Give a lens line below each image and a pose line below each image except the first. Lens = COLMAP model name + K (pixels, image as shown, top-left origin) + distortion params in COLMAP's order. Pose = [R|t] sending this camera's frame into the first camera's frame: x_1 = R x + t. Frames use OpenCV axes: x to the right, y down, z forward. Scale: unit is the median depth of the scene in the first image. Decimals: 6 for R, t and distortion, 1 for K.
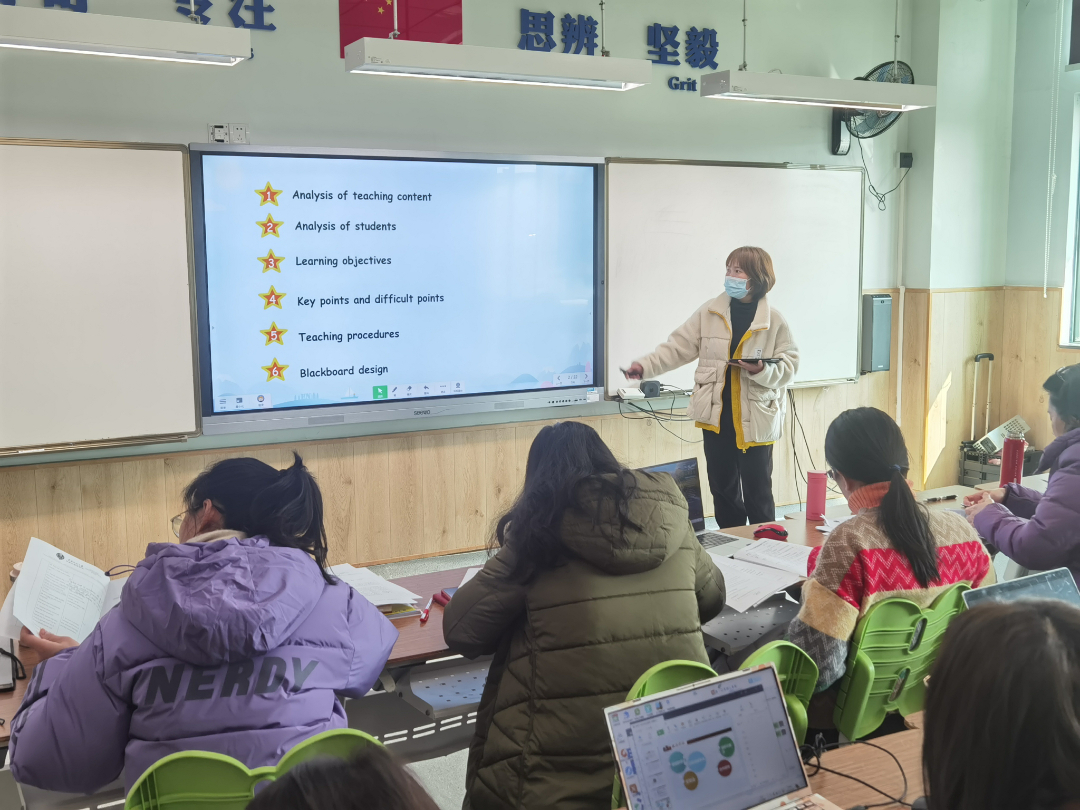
lens RADIAL K [[1132.7, 0, 541.7], [0, 1132.7, 410.6], [0, 0, 1]] dist [0.001000, 0.000000]
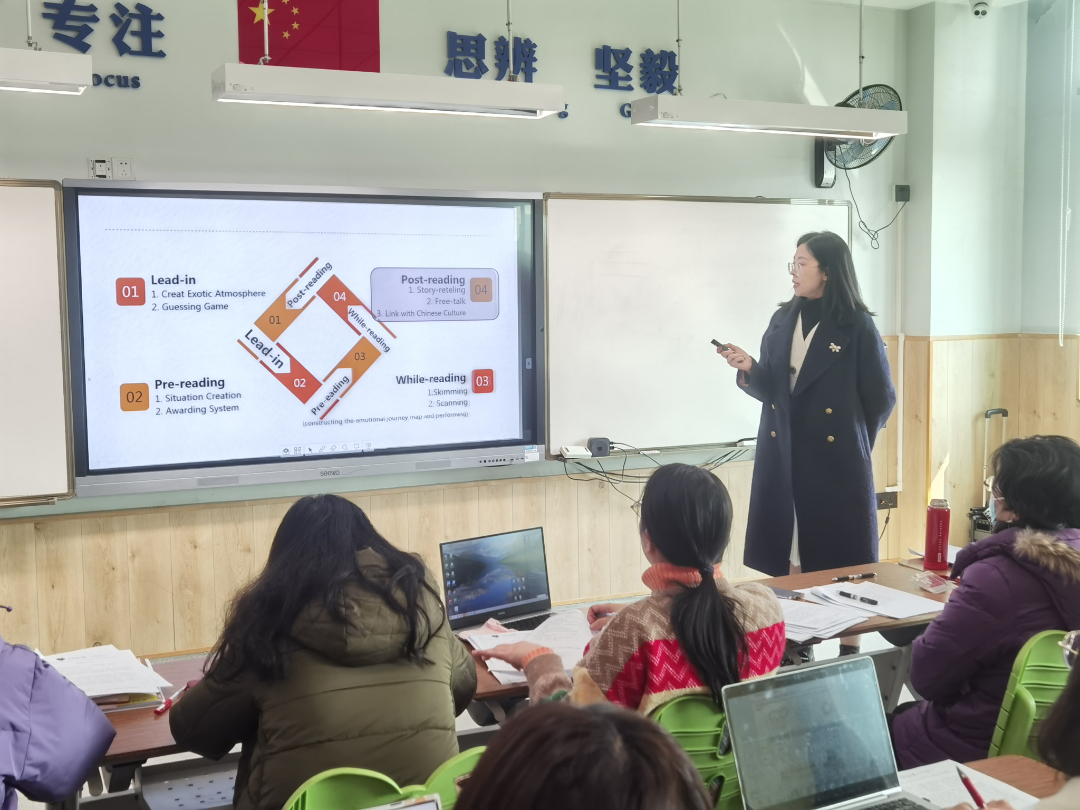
lens RADIAL K [[1249.2, 0, 538.5], [0, 1249.2, 415.0], [0, 0, 1]] dist [0.001508, 0.000000]
pose [[0.999090, 0.003417, -0.042509, 0.095127], [-0.005191, 0.999117, -0.041684, -0.003755], [0.042329, 0.041867, 0.998226, 0.009727]]
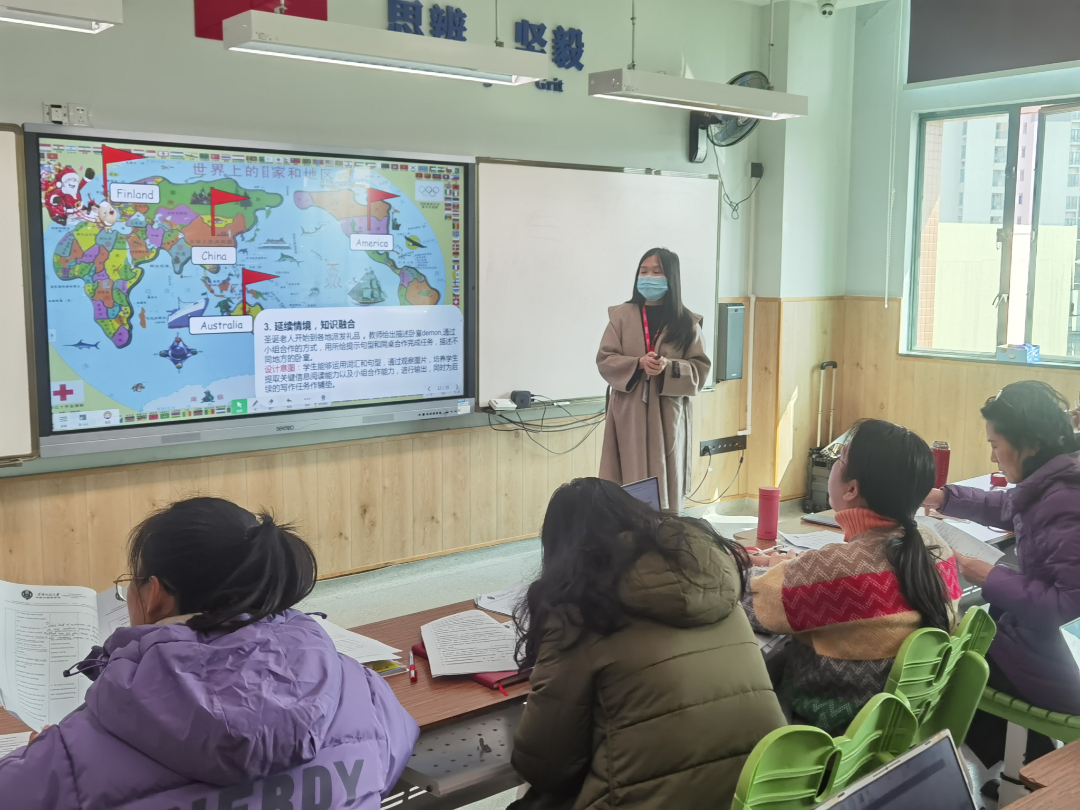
lens RADIAL K [[1132.7, 0, 549.5], [0, 1132.7, 406.4], [0, 0, 1]] dist [0.001000, 0.000000]
pose [[0.982048, -0.008558, 0.188435, -0.064408], [0.010133, 0.999921, -0.007394, -0.006409], [-0.188357, 0.009170, 0.982058, 0.056528]]
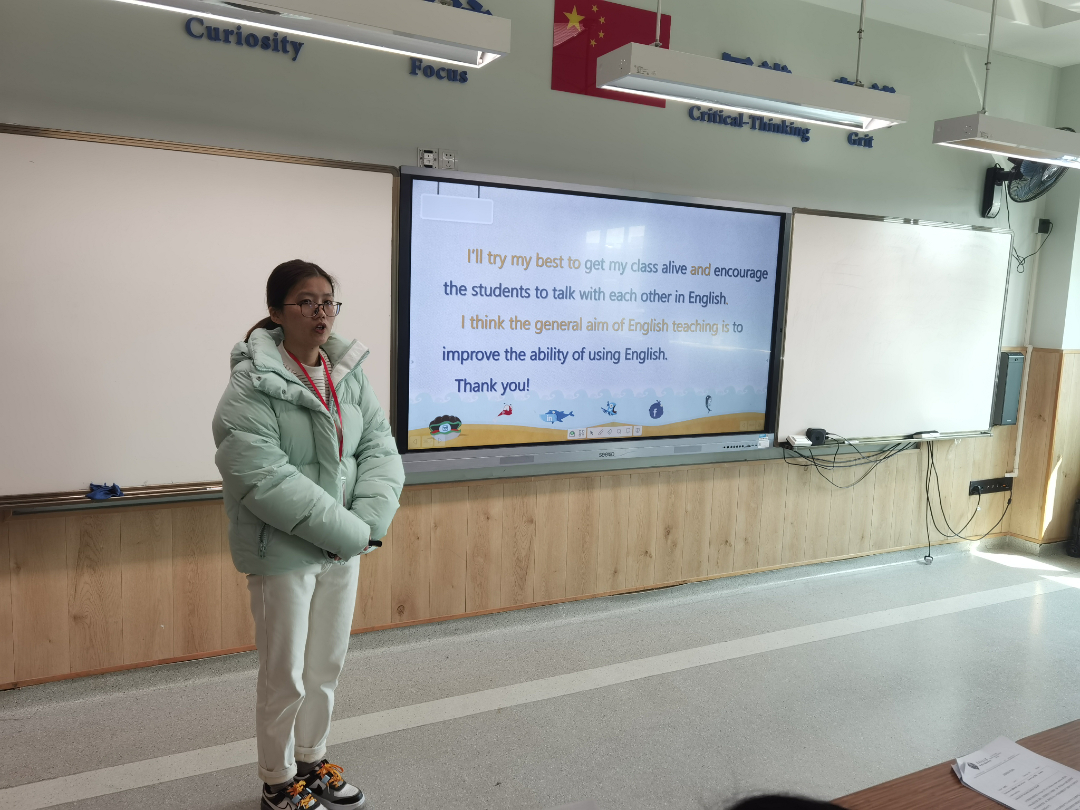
lens RADIAL K [[871.4, 0, 571.1], [0, 871.4, 411.2], [0, 0, 1]] dist [0.033230, -0.018469]
pose [[0.998533, 0.051278, -0.017390, -0.117558], [-0.051363, 0.998670, -0.004481, -0.029020], [0.017137, 0.005368, 0.999839, 0.221812]]
